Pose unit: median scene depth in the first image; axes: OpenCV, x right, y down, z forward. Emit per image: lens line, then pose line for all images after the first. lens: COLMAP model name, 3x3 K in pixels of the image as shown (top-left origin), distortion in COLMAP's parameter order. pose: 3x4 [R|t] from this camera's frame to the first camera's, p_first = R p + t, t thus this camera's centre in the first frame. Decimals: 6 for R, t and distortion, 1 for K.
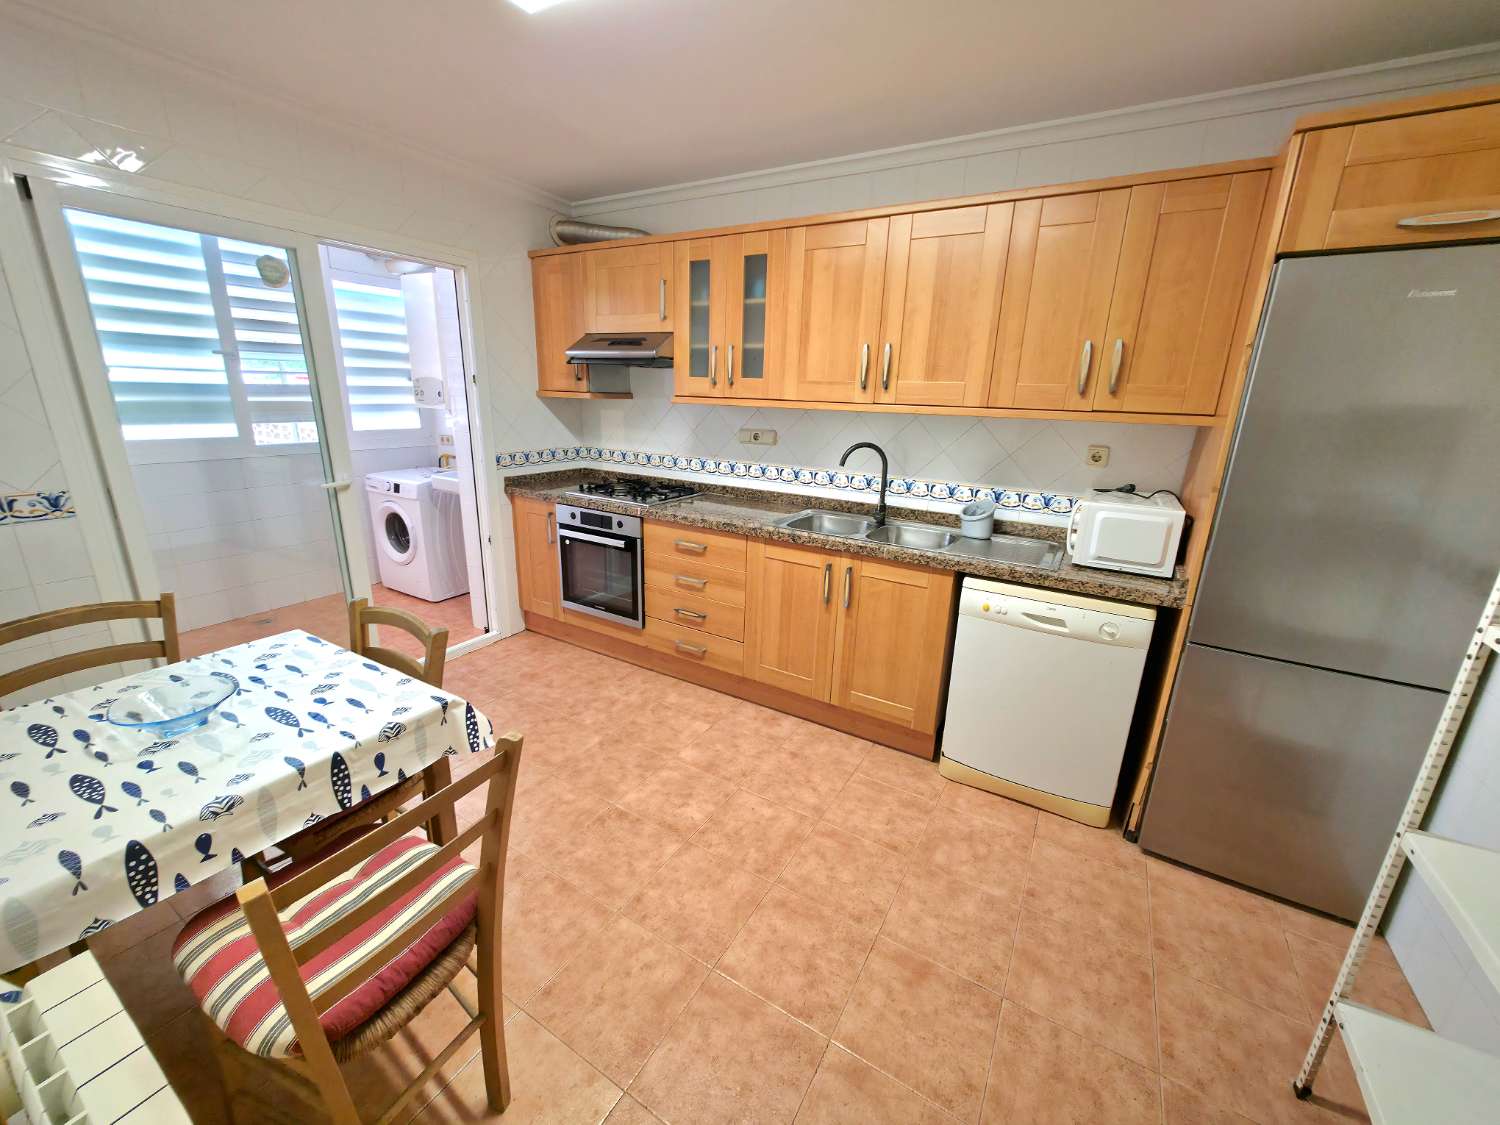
lens RADIAL K [[597.1, 0, 750.0], [0, 597.1, 562.5], [0, 0, 1]] dist [0.000217, -0.000009]
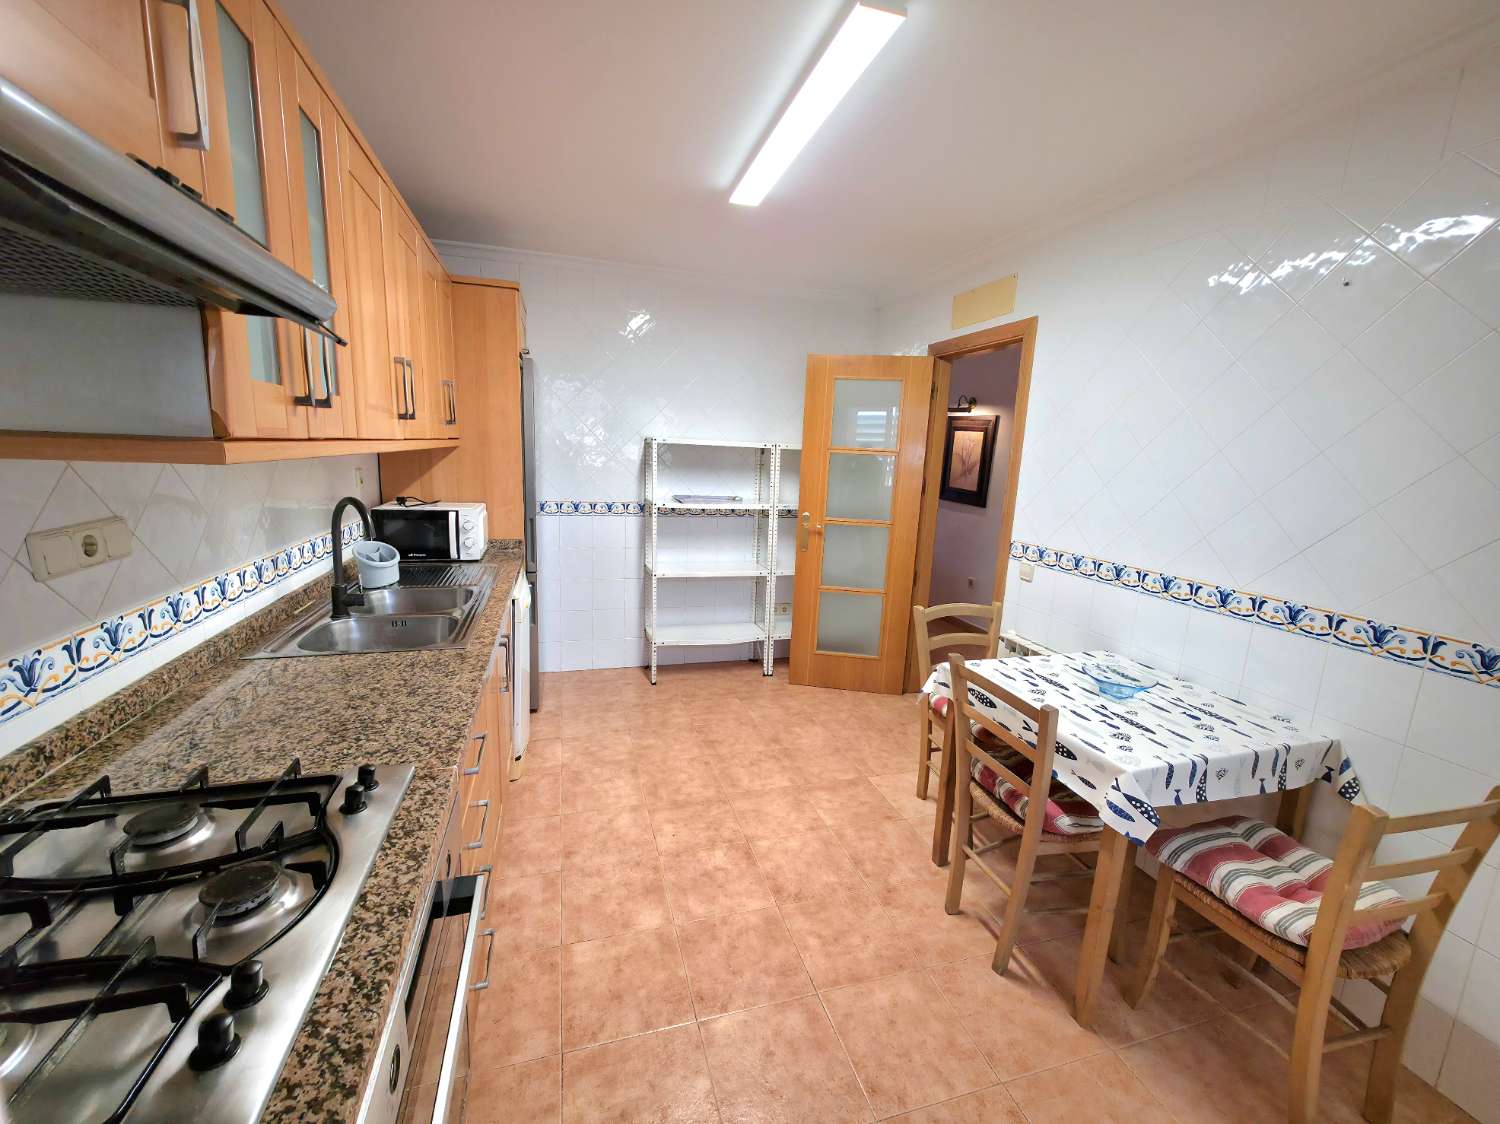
lens RADIAL K [[597.1, 0, 750.0], [0, 597.1, 562.0], [0, 0, 1]] dist [0.000217, -0.000009]
pose [[-0.735182, -0.190744, 0.650480, -0.420683], [0.117982, 0.908943, 0.399880, -0.261559], [-0.667523, 0.370729, -0.645734, 0.870507]]
